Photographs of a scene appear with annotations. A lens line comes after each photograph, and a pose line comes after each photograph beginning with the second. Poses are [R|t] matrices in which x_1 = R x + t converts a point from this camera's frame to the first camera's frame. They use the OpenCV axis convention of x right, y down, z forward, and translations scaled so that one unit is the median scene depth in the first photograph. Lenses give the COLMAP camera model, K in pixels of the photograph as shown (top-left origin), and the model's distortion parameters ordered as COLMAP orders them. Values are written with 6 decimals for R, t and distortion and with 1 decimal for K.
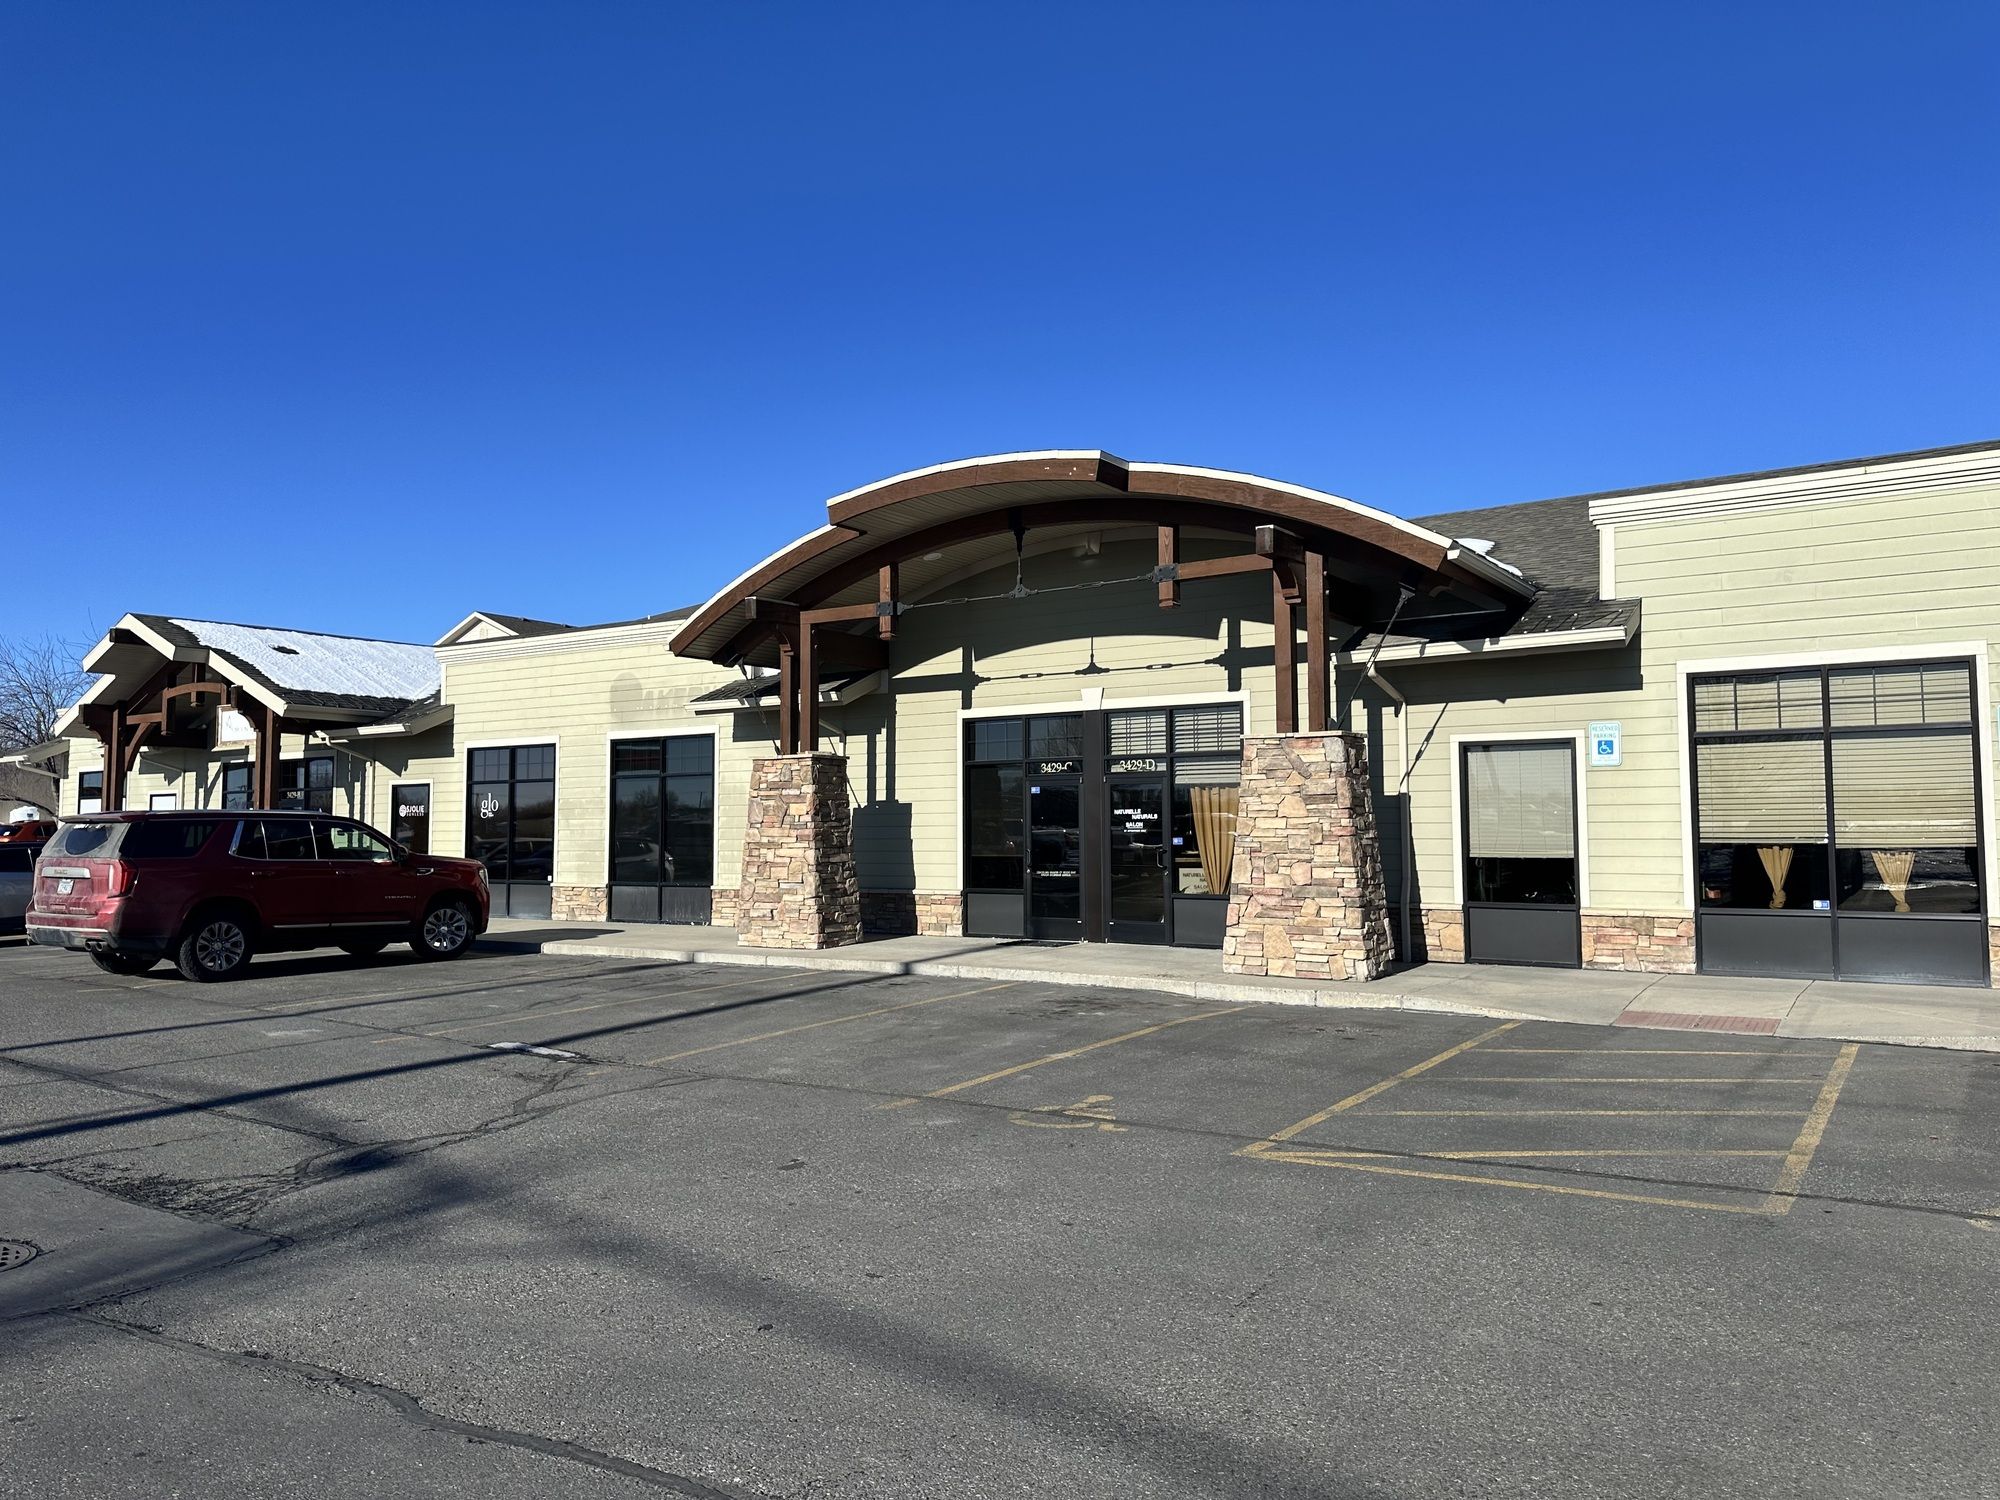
lens RADIAL K [[1412.9, 0, 998.8], [0, 1412.9, 765.3], [0, 0, 1]] dist [0.096930, -0.003379]
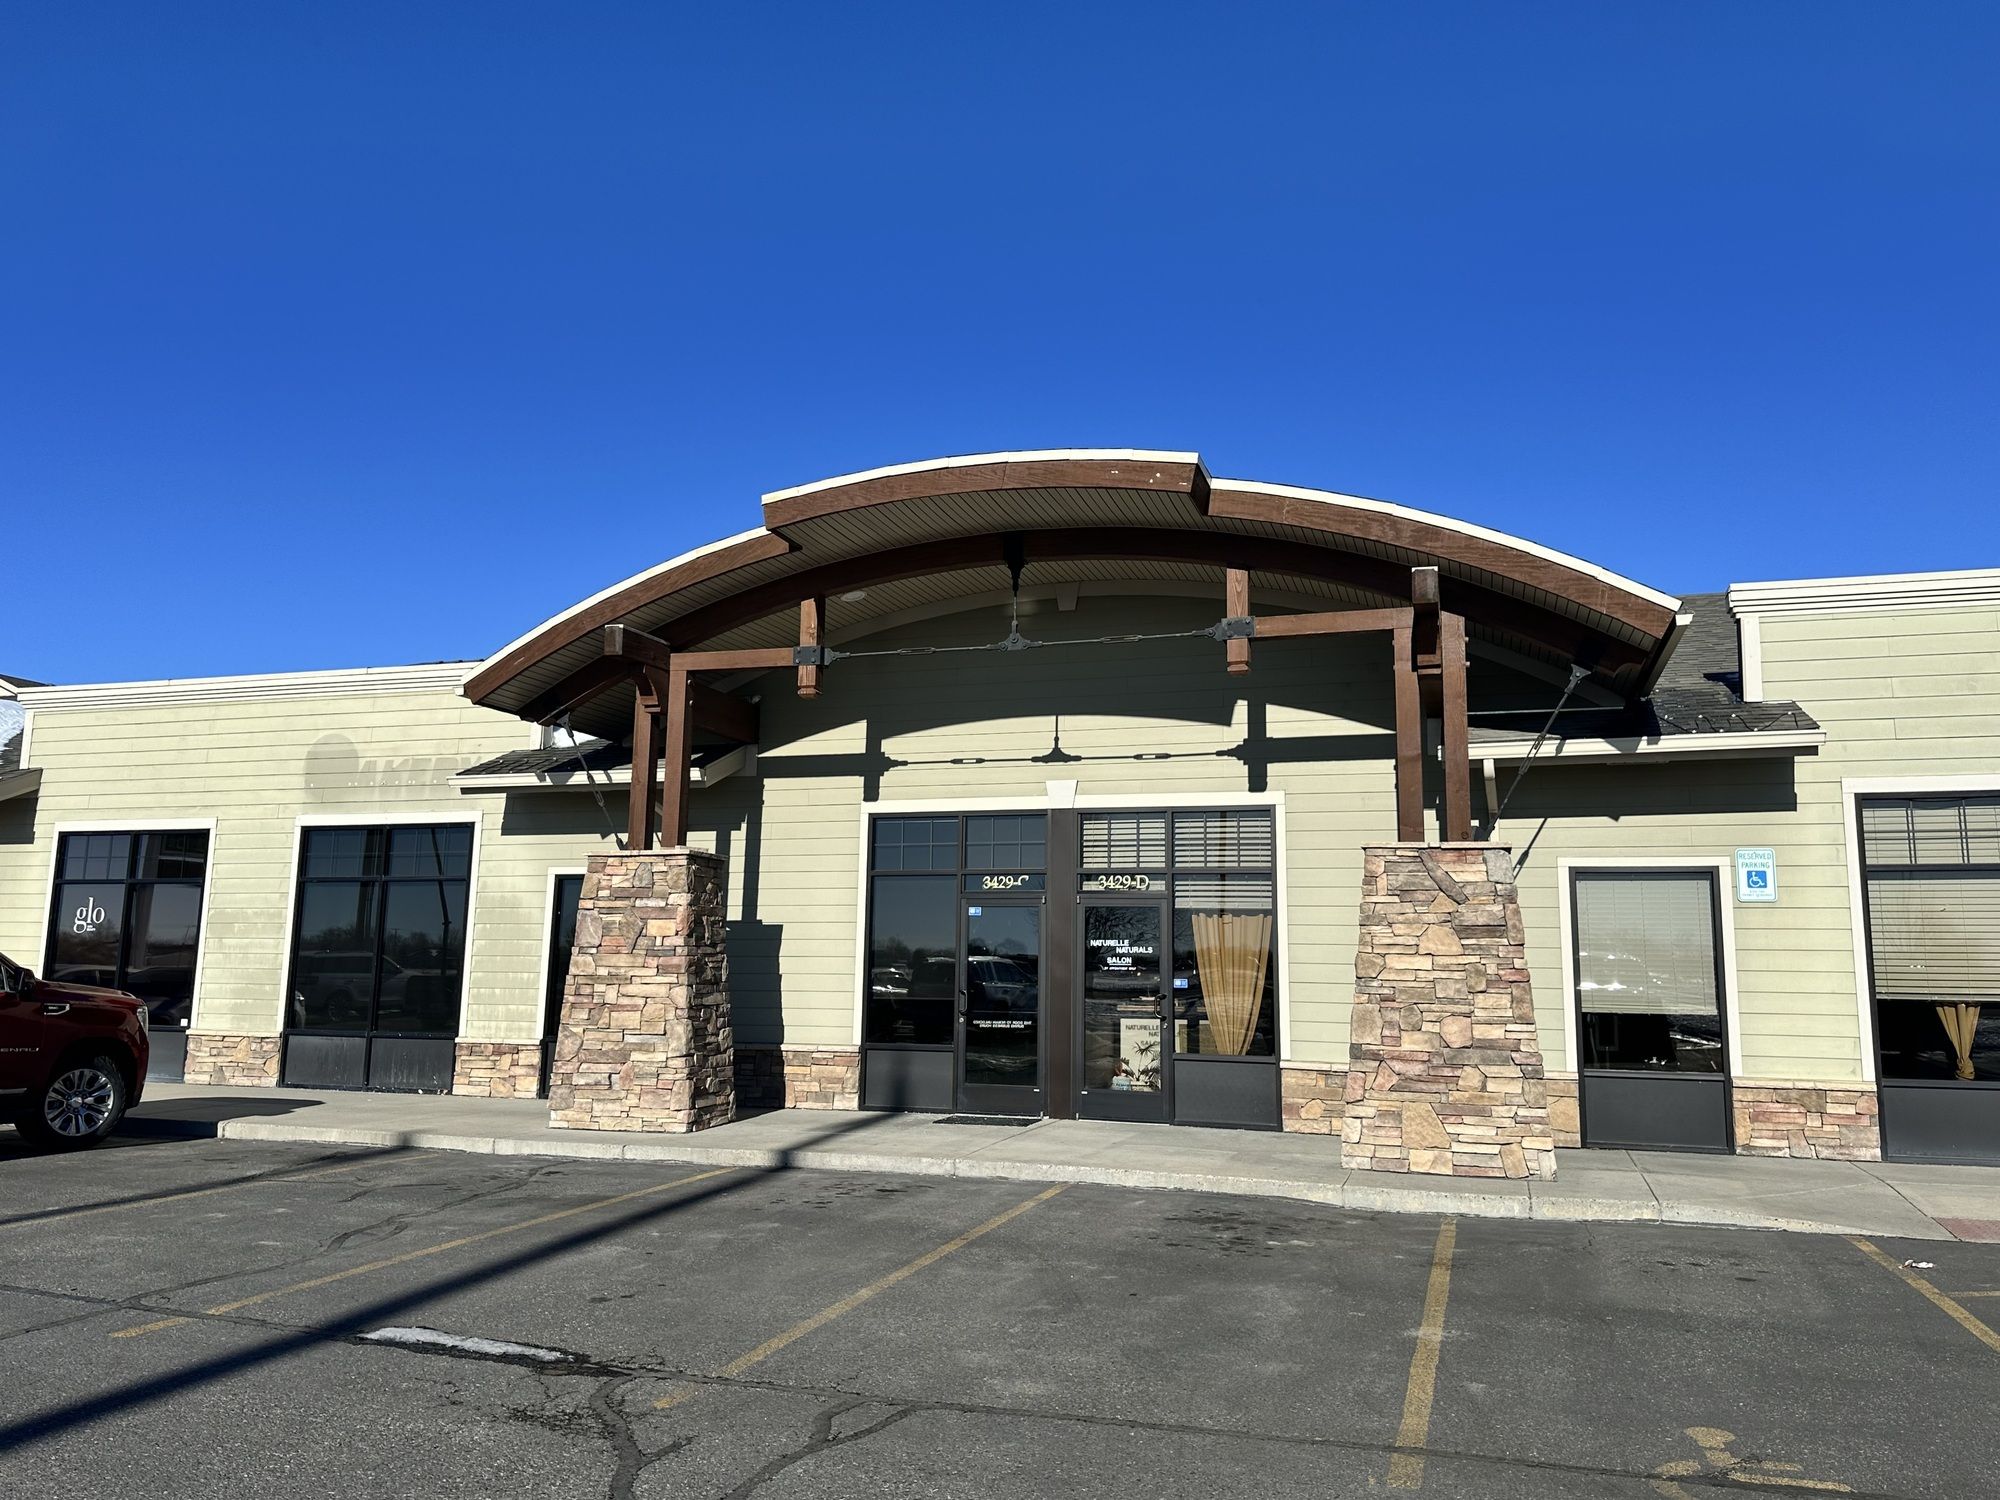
lens RADIAL K [[1492.6, 0, 995.8], [0, 1492.6, 746.9], [0, 0, 1]] dist [0.046185, -0.039718]
pose [[0.960720, 0.062867, 0.270306, -0.197774], [-0.033891, 0.993291, -0.110564, 0.019079], [-0.275444, 0.097060, 0.956405, 0.245586]]
